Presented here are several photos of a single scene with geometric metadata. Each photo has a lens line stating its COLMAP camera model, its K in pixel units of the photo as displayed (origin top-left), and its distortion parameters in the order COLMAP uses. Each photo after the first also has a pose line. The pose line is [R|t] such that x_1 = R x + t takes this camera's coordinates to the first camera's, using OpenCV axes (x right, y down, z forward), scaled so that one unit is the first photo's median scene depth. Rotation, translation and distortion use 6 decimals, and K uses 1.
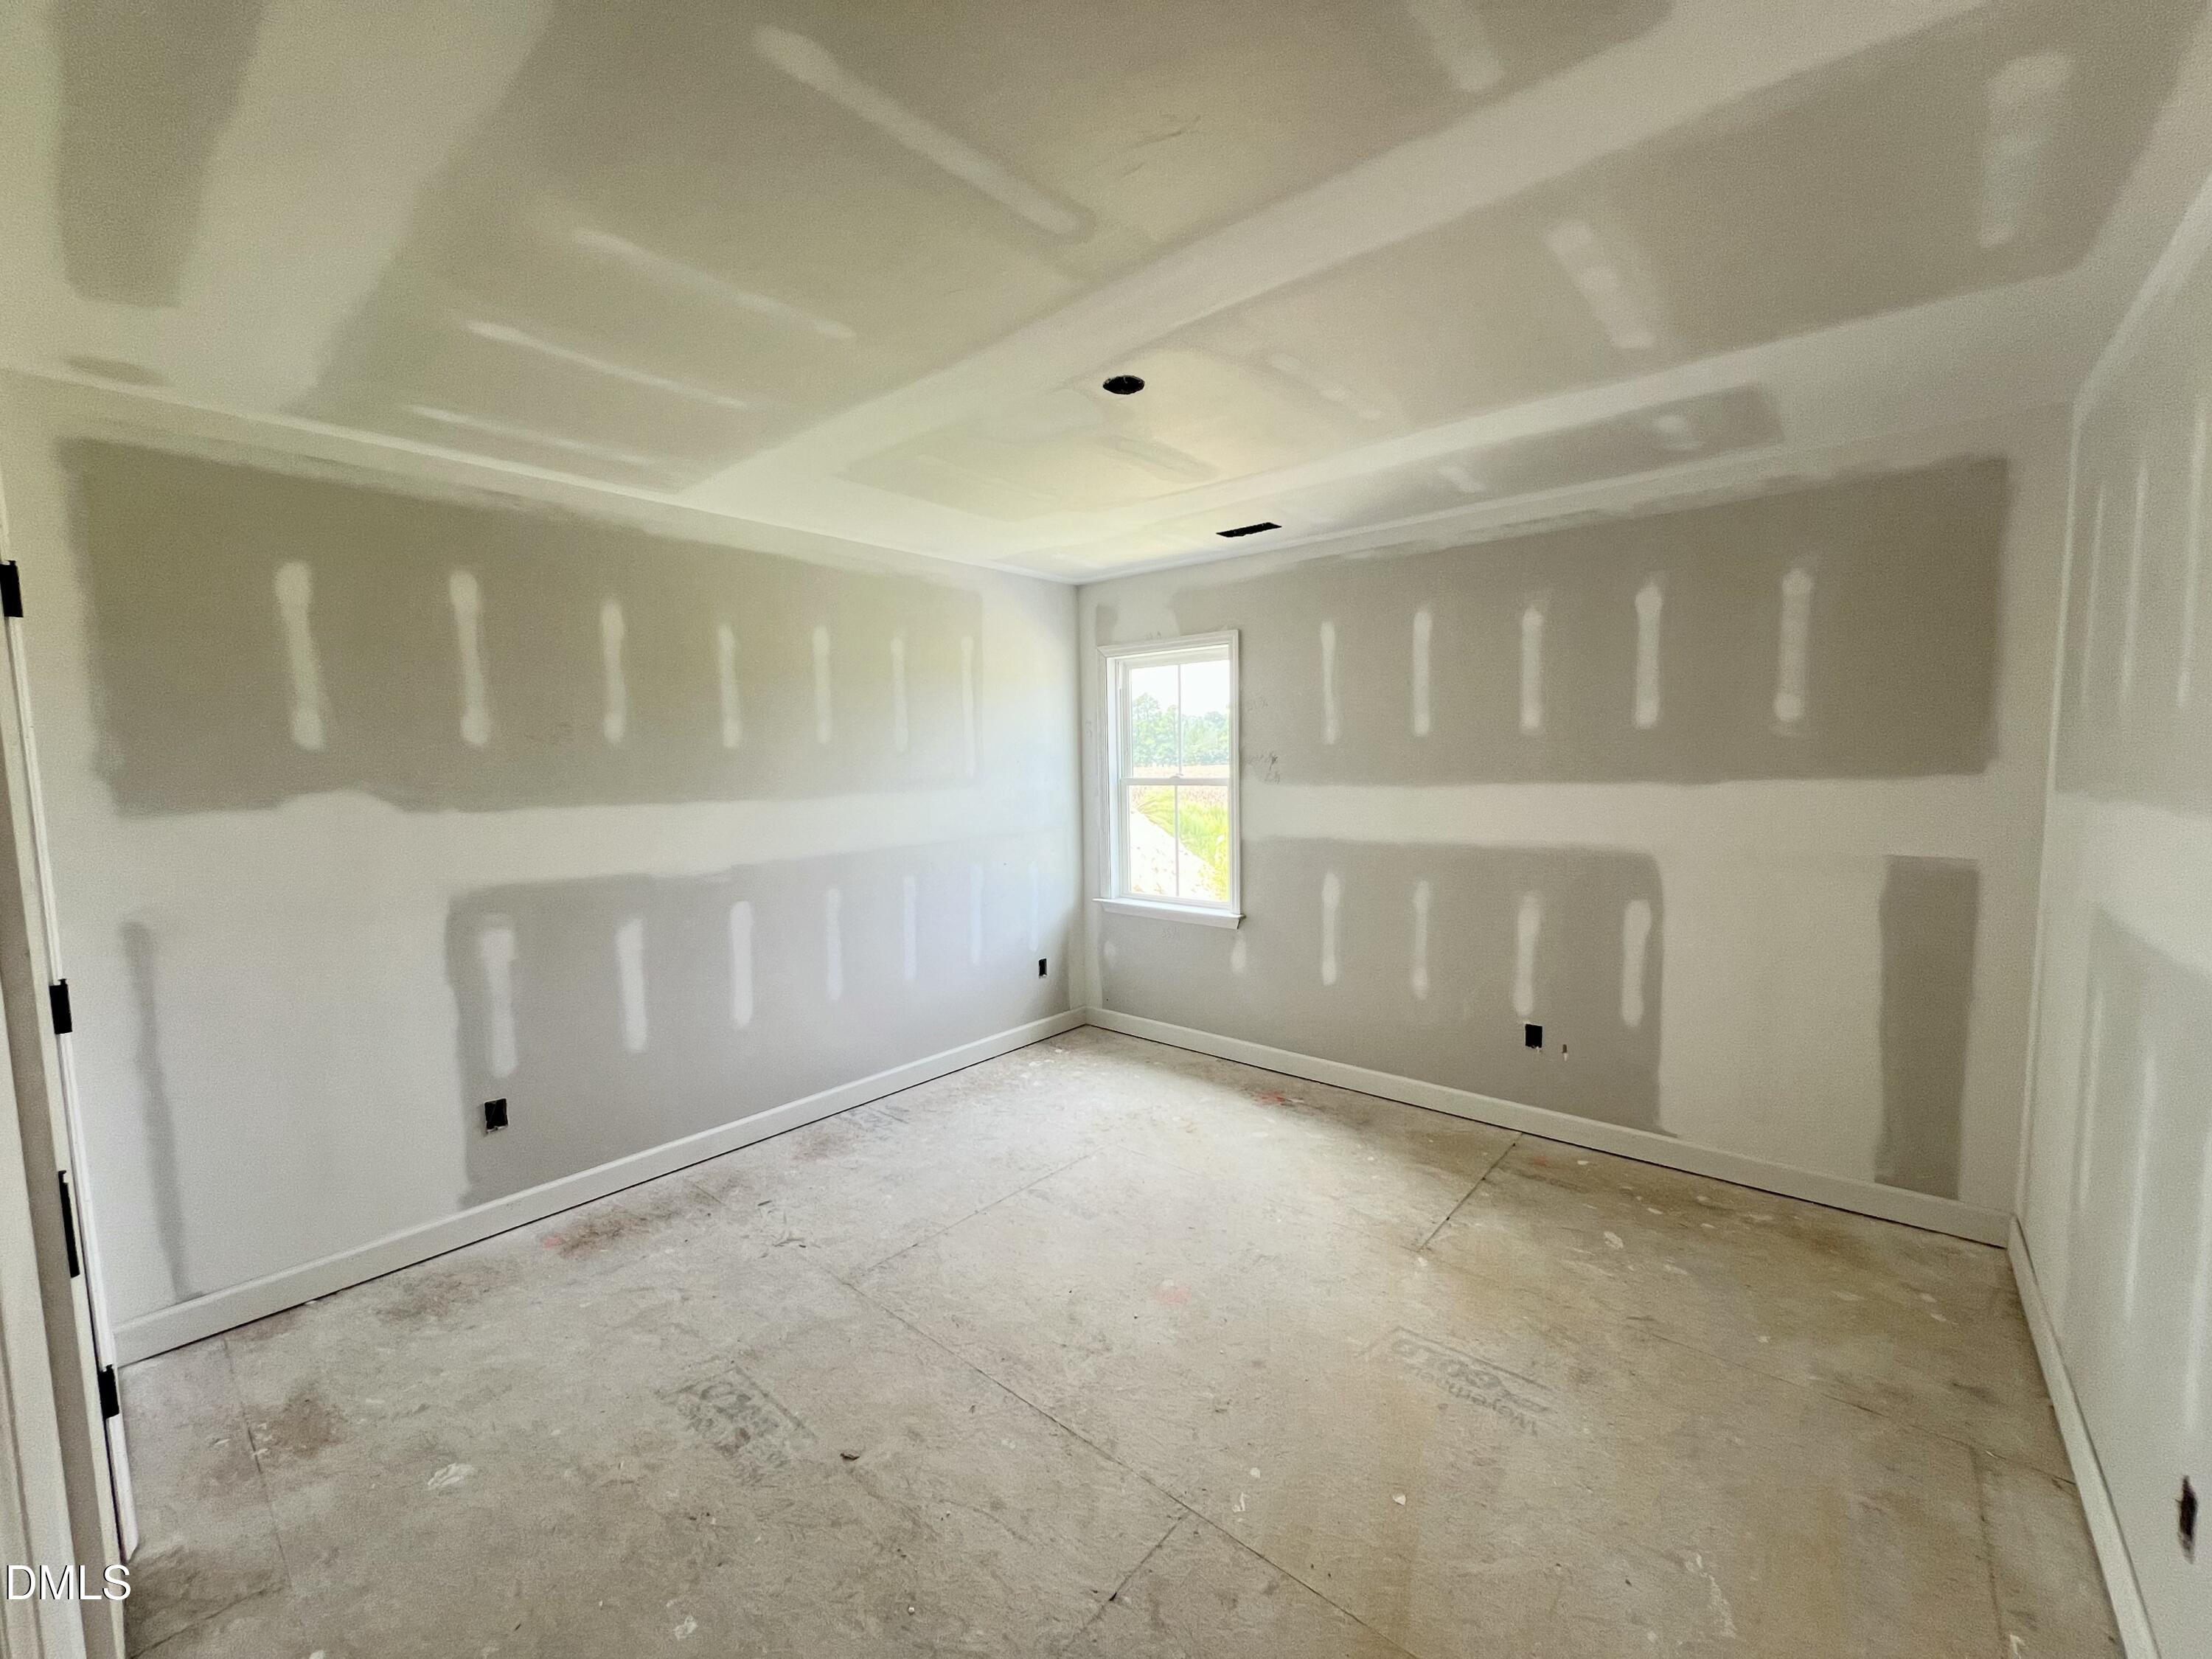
lens RADIAL K [[870.2, 0, 1112.8], [0, 870.2, 831.7], [0, 0, 1]] dist [-0.000223, -0.000058]
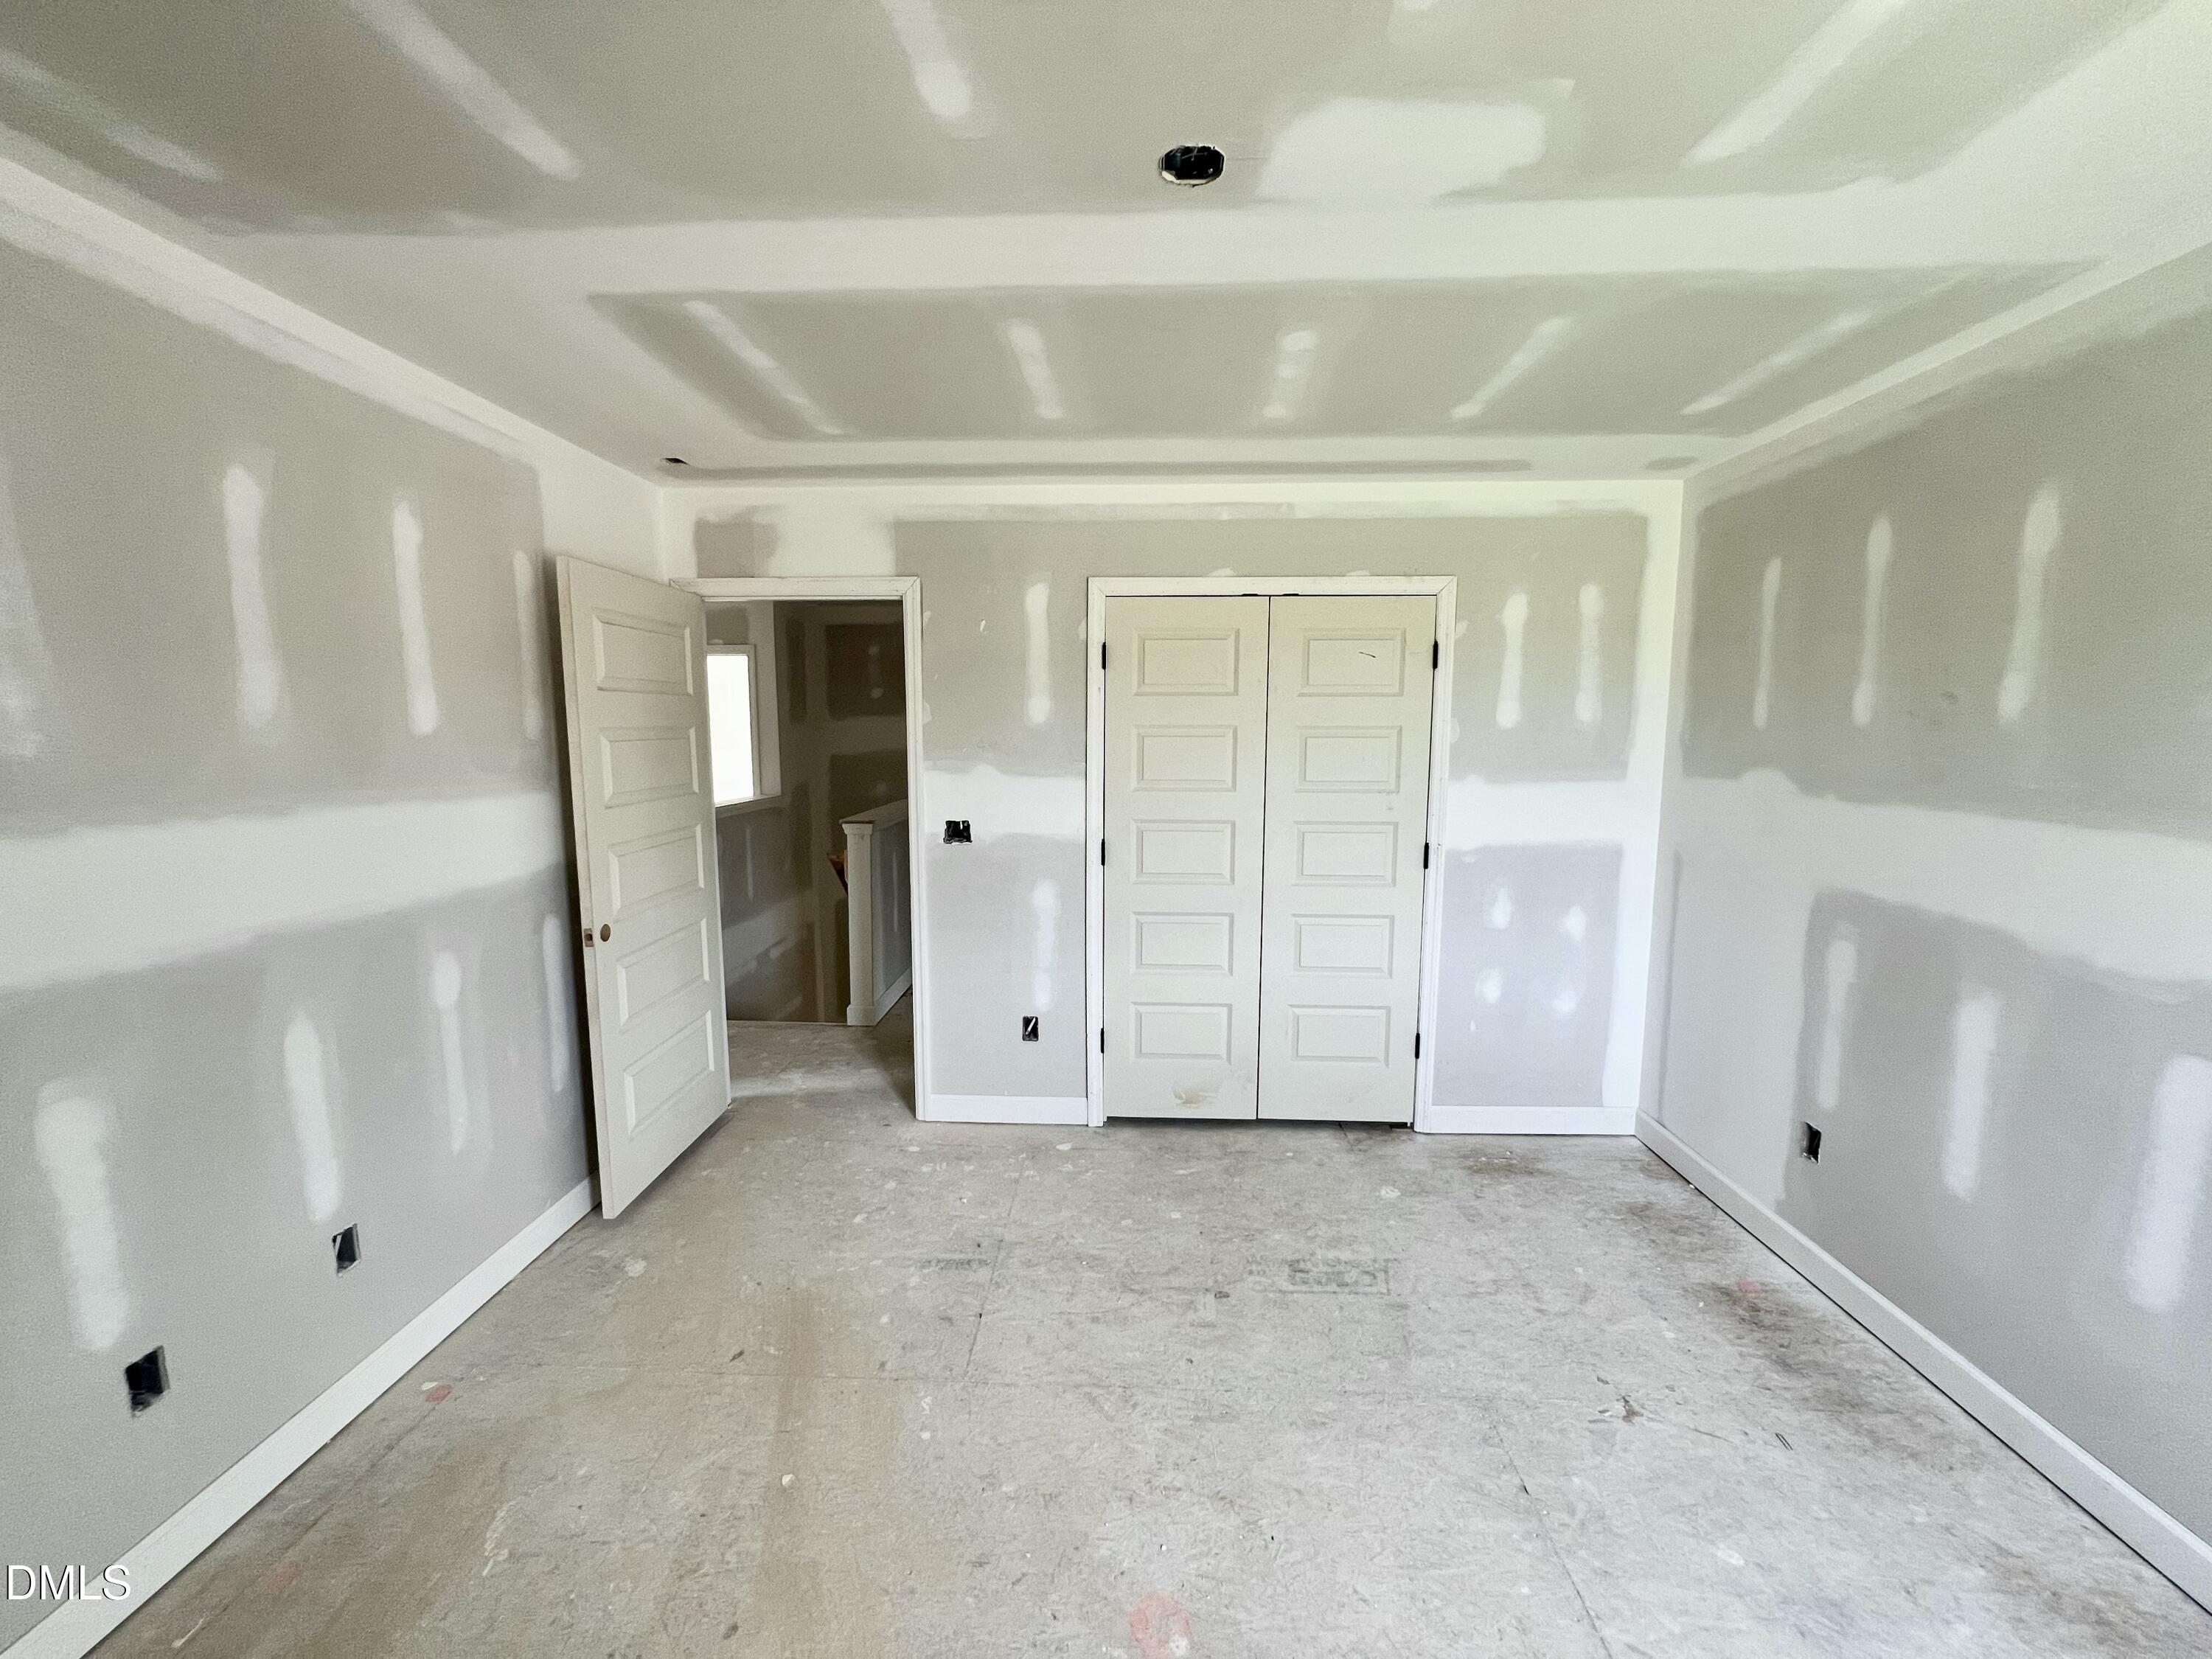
lens RADIAL K [[887.2, 0, 1105.5], [0, 887.2, 836.5], [0, 0, 1]] dist [0.000096, -0.000054]
pose [[-0.786710, 0.086367, -0.611251, 0.425185], [-0.045107, 0.979476, 0.196450, -0.139417], [0.615672, 0.182121, -0.766668, 1.324639]]
